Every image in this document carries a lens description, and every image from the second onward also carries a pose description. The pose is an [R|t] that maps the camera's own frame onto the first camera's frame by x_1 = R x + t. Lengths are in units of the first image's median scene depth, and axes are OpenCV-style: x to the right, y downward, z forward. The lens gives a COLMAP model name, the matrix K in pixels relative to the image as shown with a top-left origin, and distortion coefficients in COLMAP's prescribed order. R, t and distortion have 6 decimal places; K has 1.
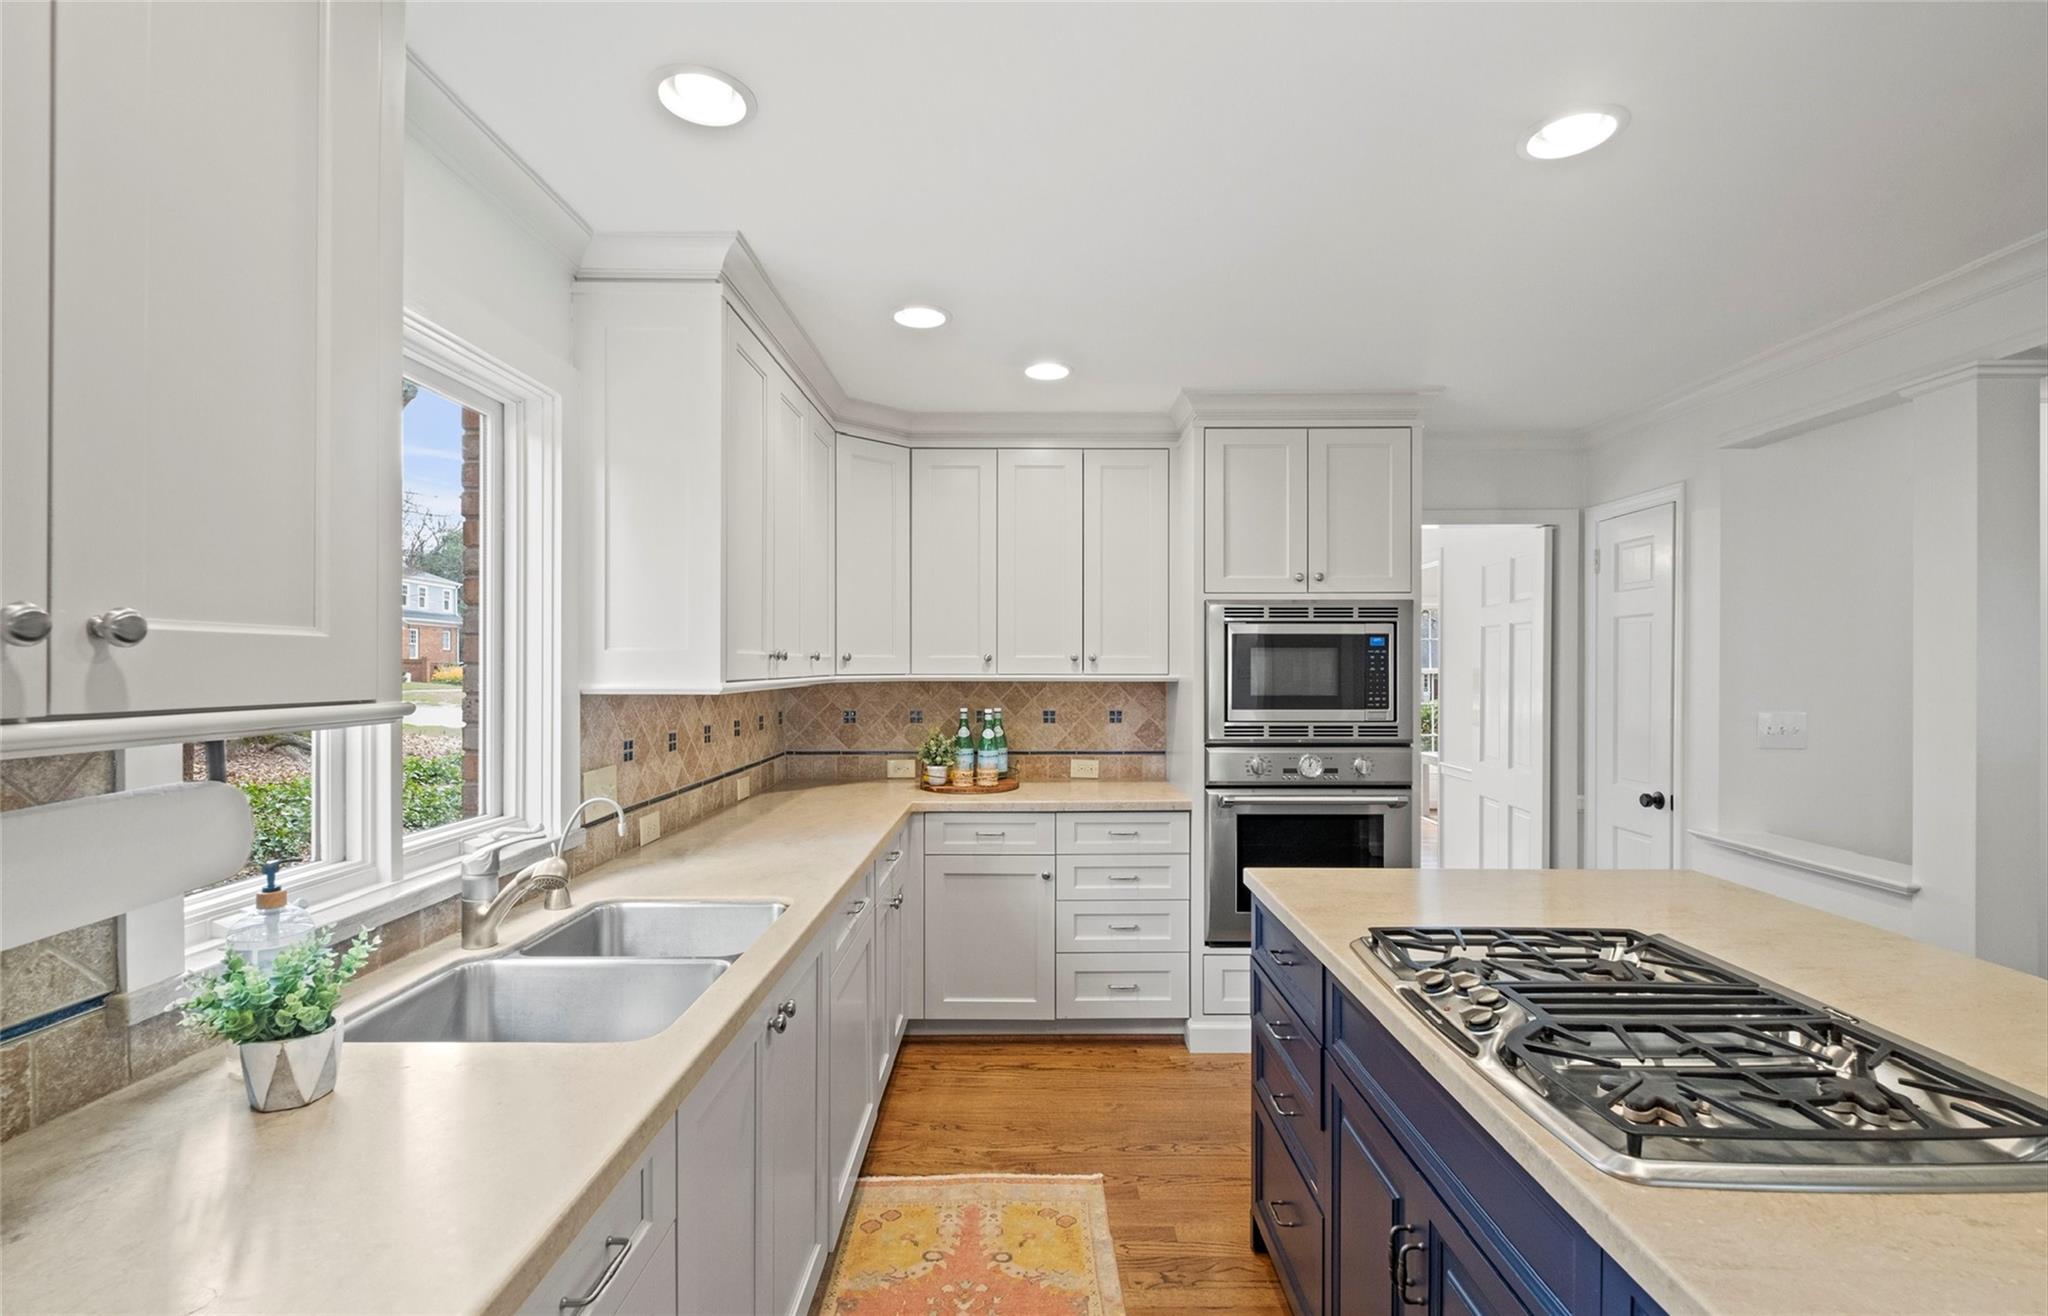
lens RADIAL K [[892.4, 0, 1029.8], [0, 892.4, 664.2], [0, 0, 1]] dist [0.007481, -0.006972]
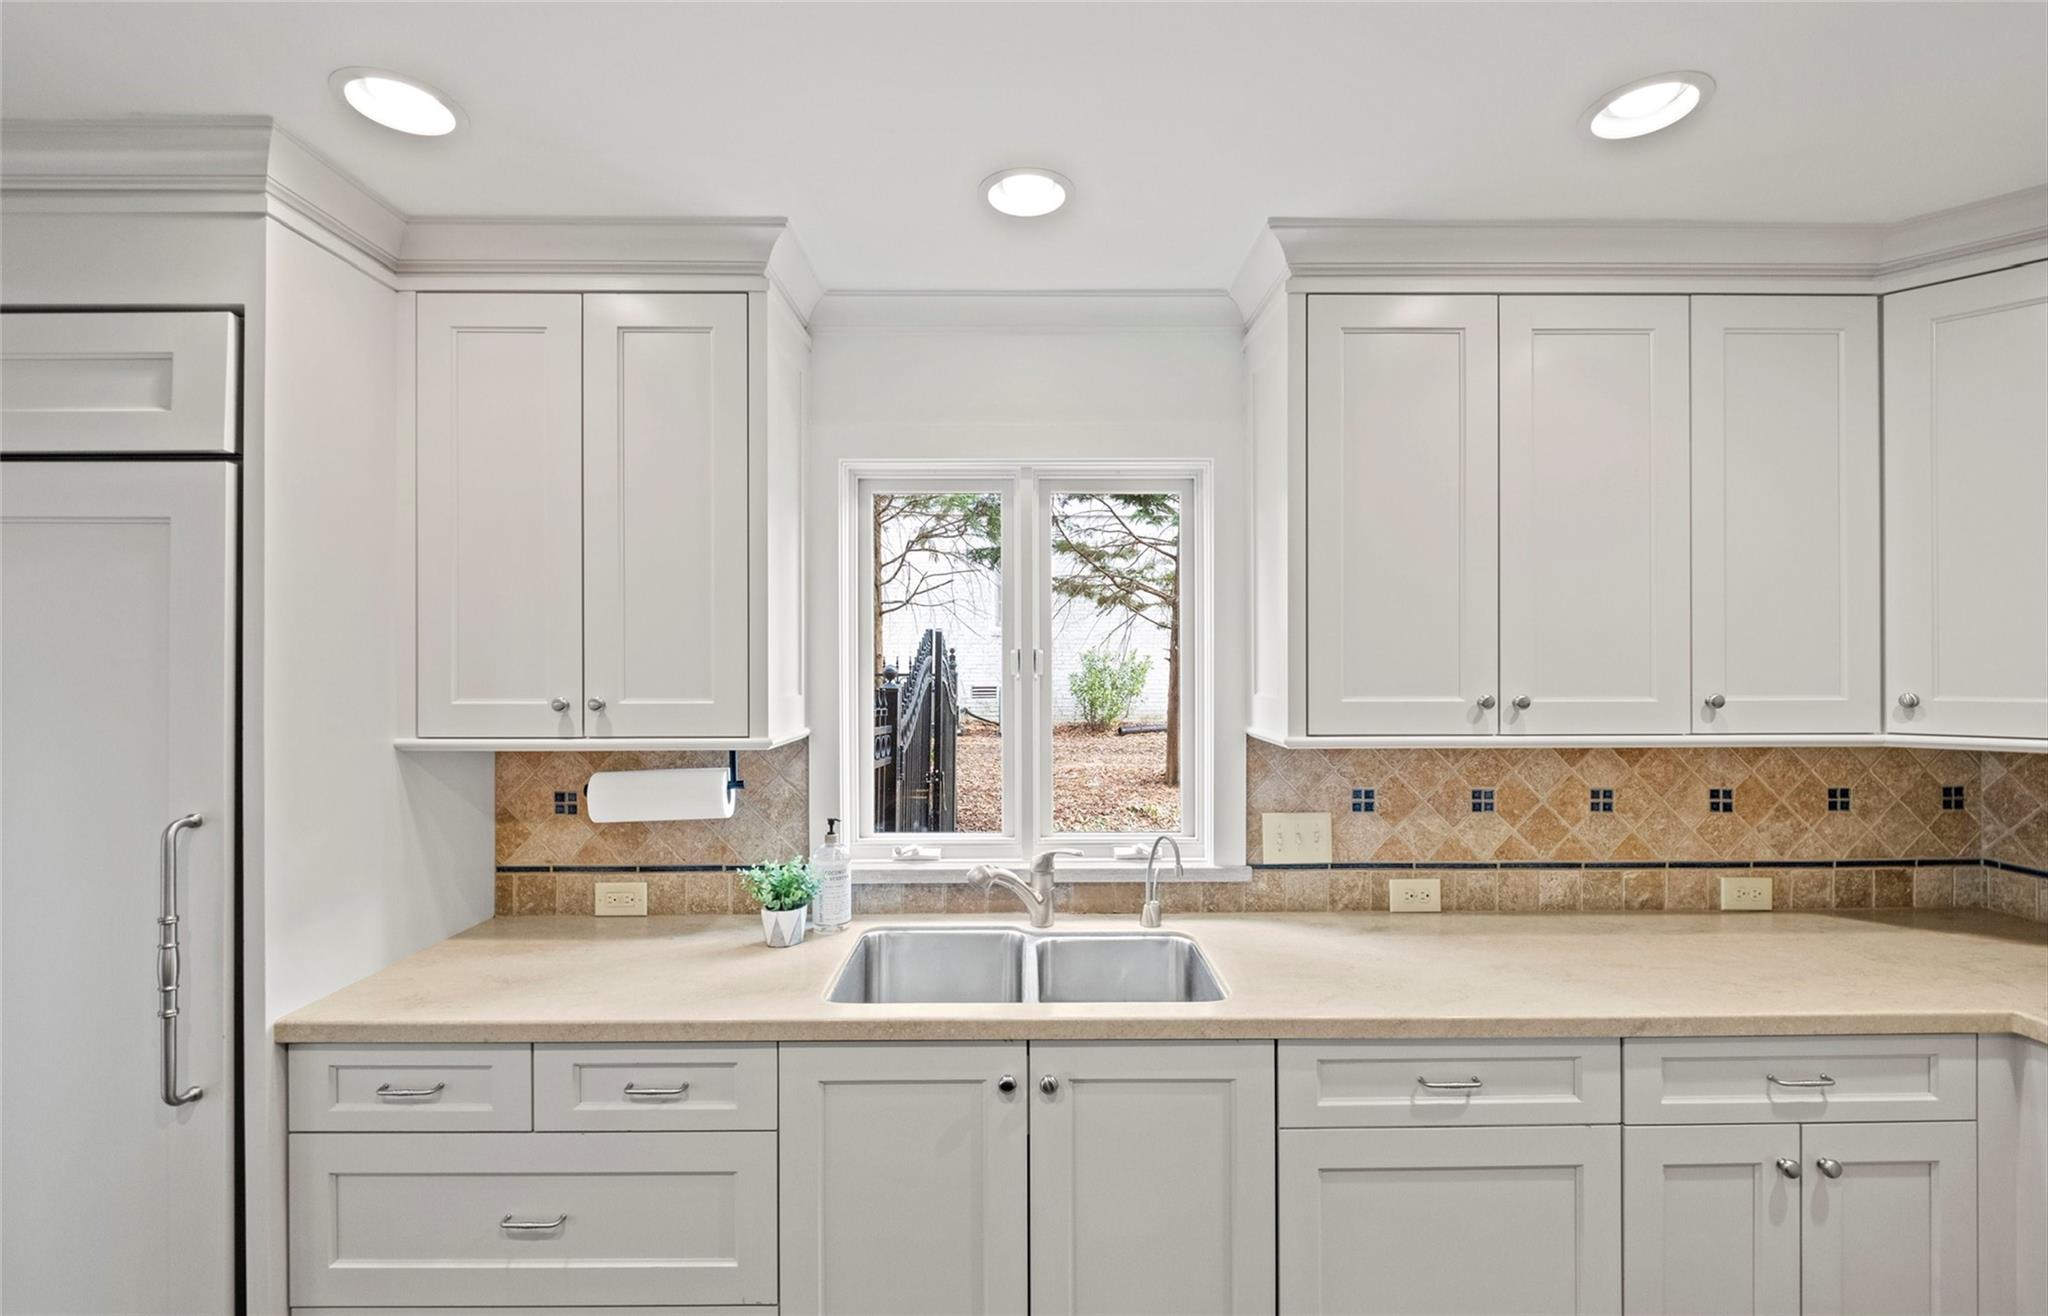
lens RADIAL K [[901.4, 0, 1024.0], [0, 901.4, 658.0], [0, 0, 1]] dist [0.009210, -0.007165]
pose [[0.009484, -0.003860, -0.999948, 0.341170], [0.003585, 0.999986, -0.003826, -0.034000], [0.999949, -0.003549, 0.009498, 0.465856]]
